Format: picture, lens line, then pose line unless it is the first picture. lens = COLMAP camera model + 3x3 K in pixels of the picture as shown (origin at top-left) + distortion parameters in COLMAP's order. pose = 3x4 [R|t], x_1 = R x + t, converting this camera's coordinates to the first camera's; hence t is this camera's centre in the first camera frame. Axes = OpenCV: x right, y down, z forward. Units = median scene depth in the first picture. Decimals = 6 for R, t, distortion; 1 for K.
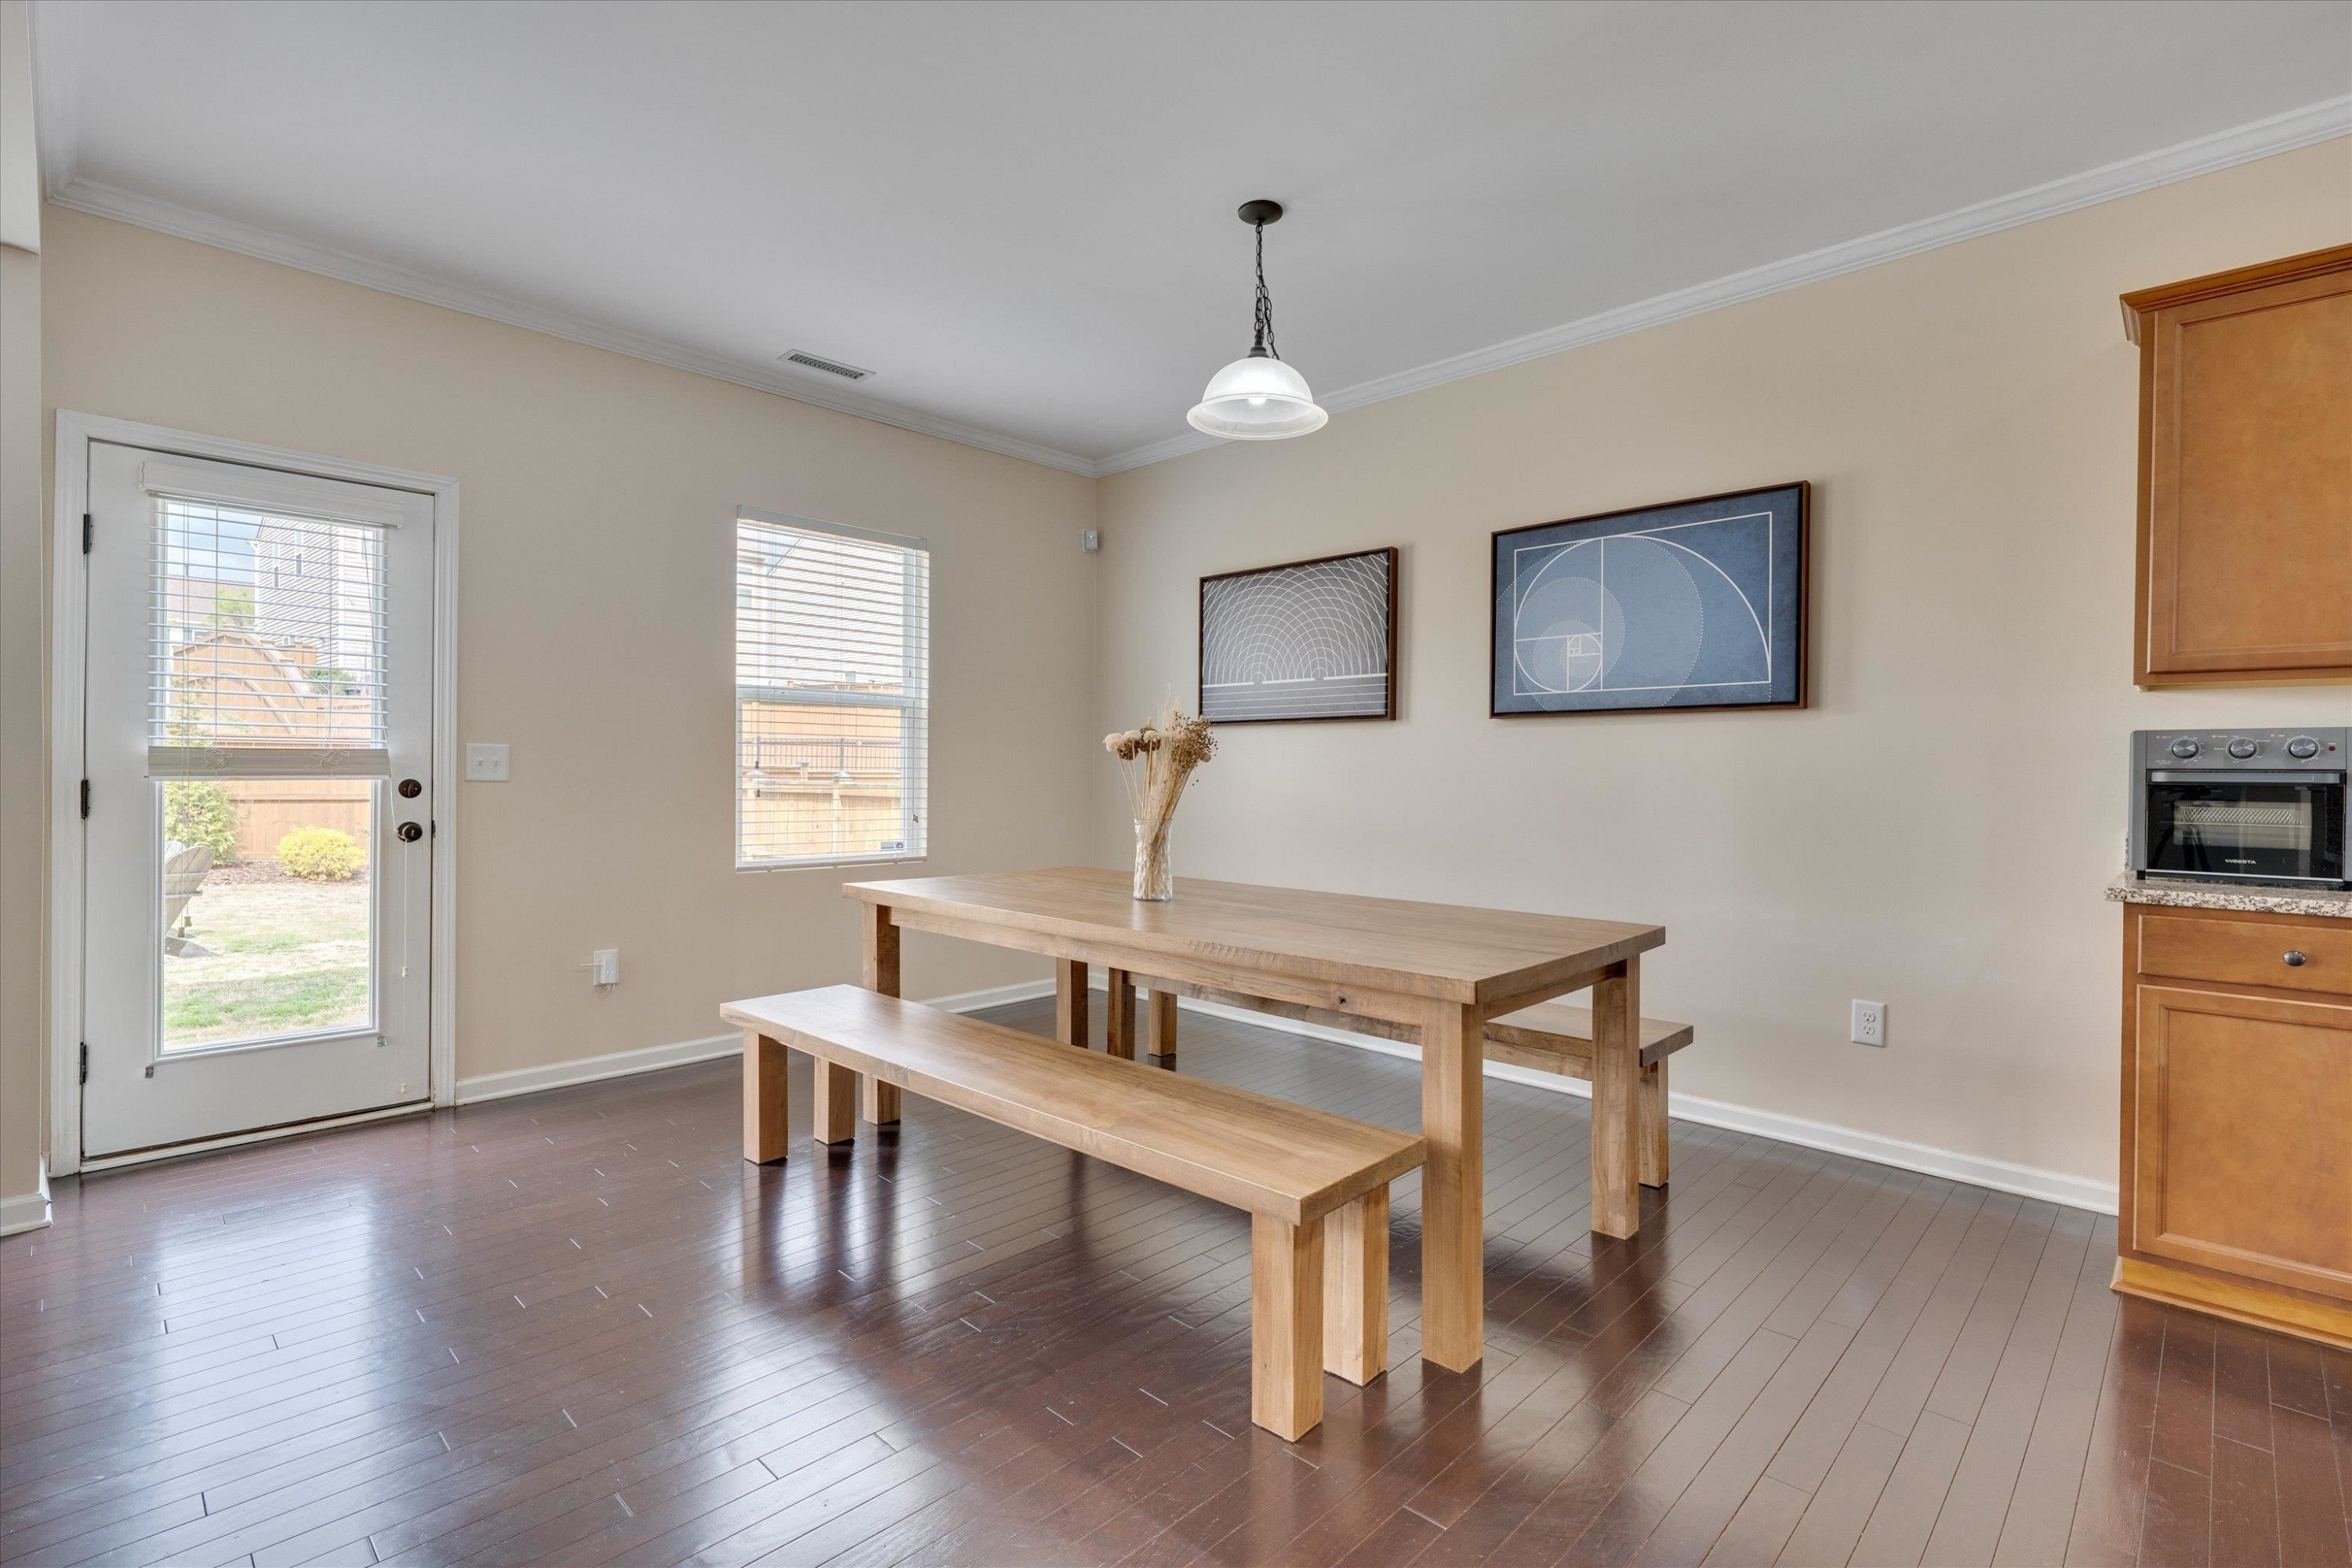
lens RADIAL K [[1063.3, 0, 1166.0], [0, 1063.3, 772.8], [0, 0, 1]] dist [0.017318, 0.001643]
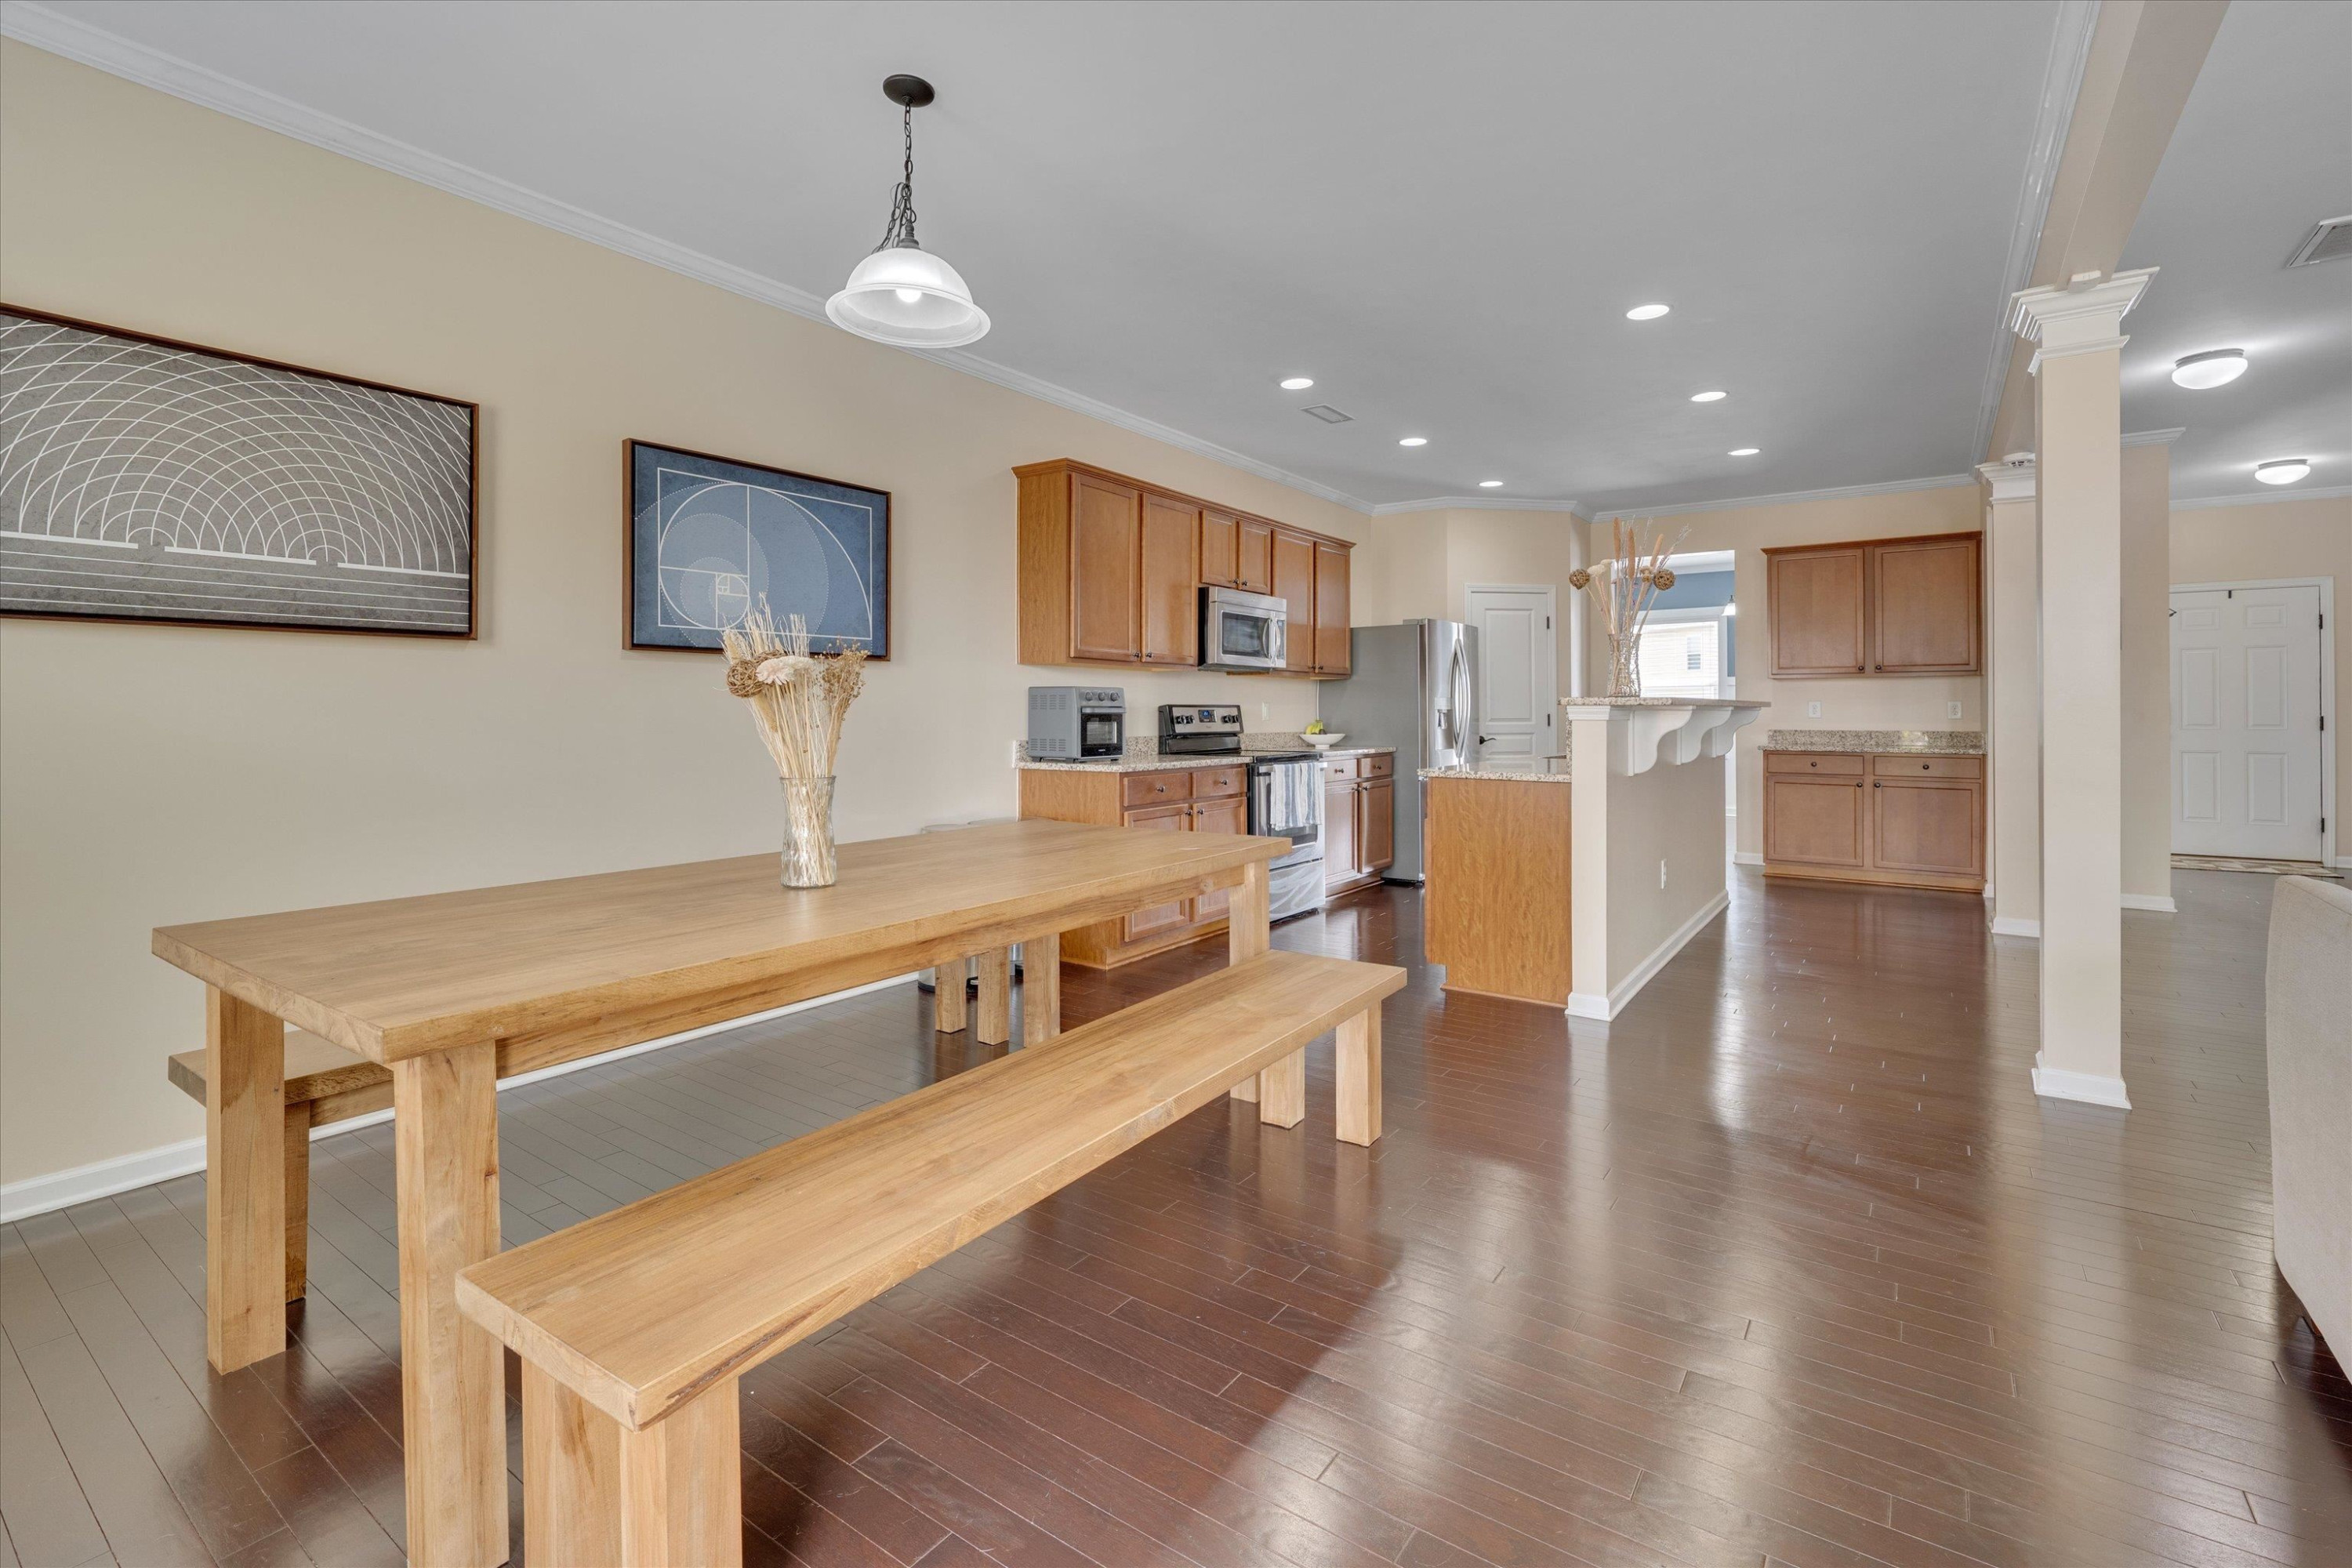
lens RADIAL K [[1063.3, 0, 1152.6], [0, 1063.3, 707.7], [0, 0, 1]] dist [0.017318, 0.001643]
pose [[-0.136739, -0.007825, 0.990576, -0.640635], [-0.000007, 0.999969, 0.007898, -0.010115], [-0.990607, 0.001073, -0.136735, 0.705891]]
